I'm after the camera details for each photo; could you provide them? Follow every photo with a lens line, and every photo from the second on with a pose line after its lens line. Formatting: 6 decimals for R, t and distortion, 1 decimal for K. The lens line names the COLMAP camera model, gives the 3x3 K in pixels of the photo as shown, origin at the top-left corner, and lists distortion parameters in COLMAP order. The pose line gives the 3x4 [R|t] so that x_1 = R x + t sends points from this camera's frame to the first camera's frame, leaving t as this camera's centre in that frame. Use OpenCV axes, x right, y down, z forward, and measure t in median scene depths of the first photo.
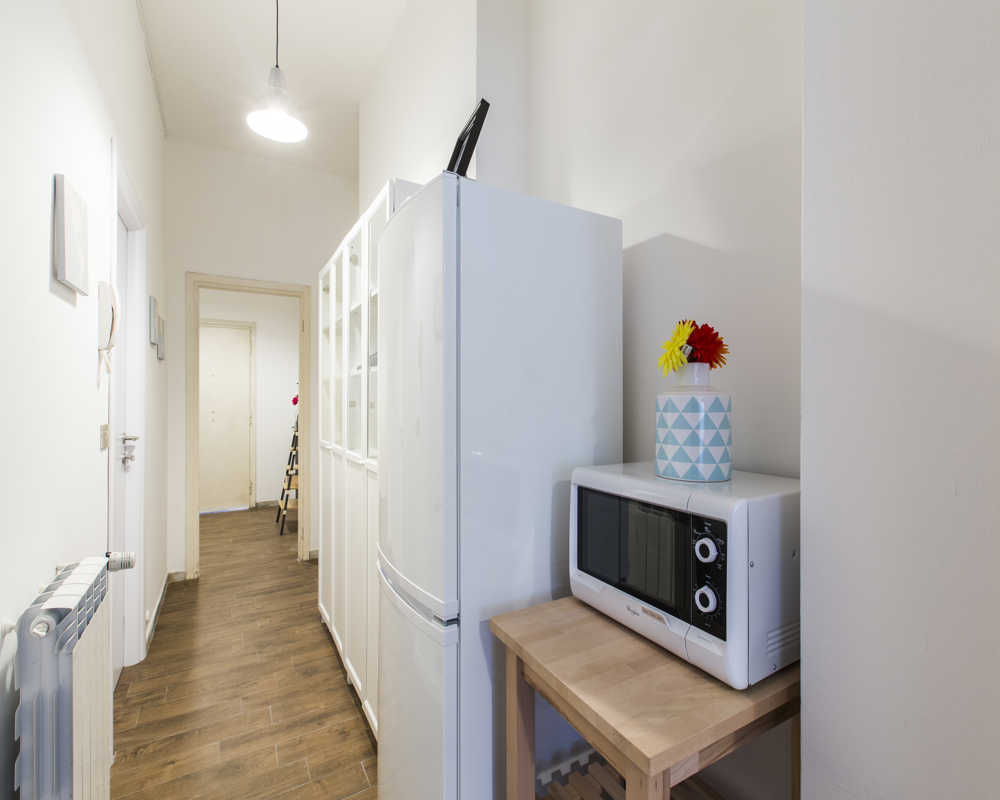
lens RADIAL K [[466.0, 0, 500.0], [0, 466.0, 400.0], [0, 0, 1]] dist [0.003330, 0.000482]
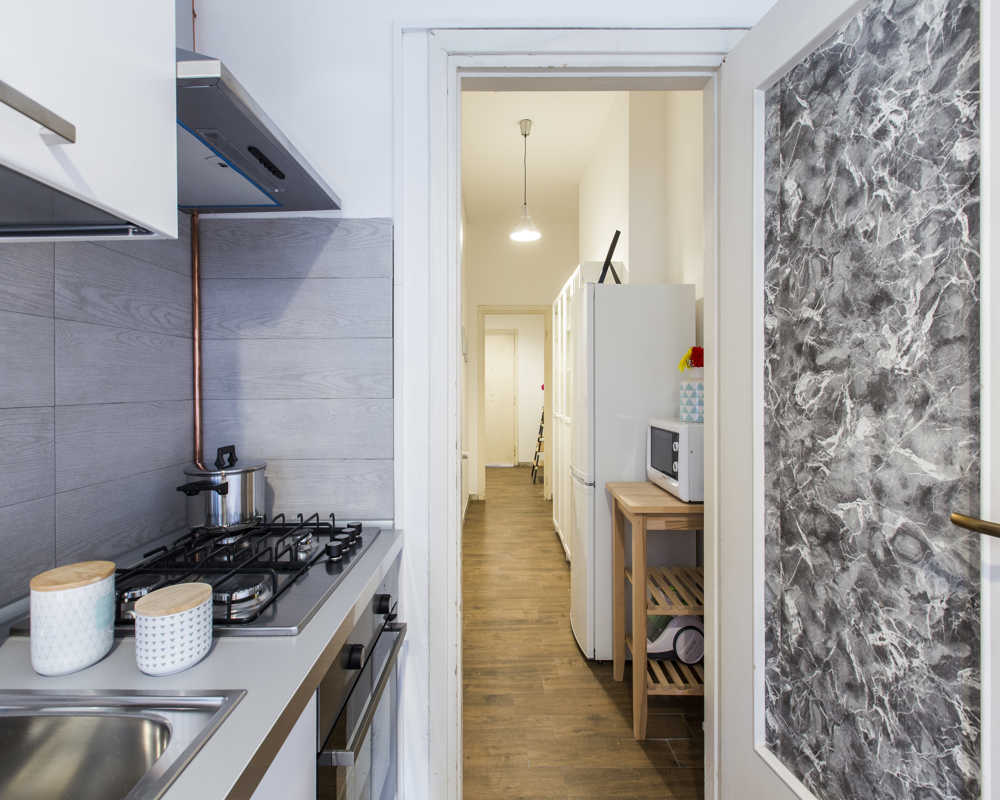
lens RADIAL K [[445.9, 0, 498.1], [0, 445.9, 385.6], [0, 0, 1]] dist [-0.000705, -0.000050]
pose [[0.862951, -0.004900, -0.505264, 0.207777], [0.003764, 0.999988, -0.003269, 0.002261], [0.505273, 0.000919, 0.862959, -0.373611]]
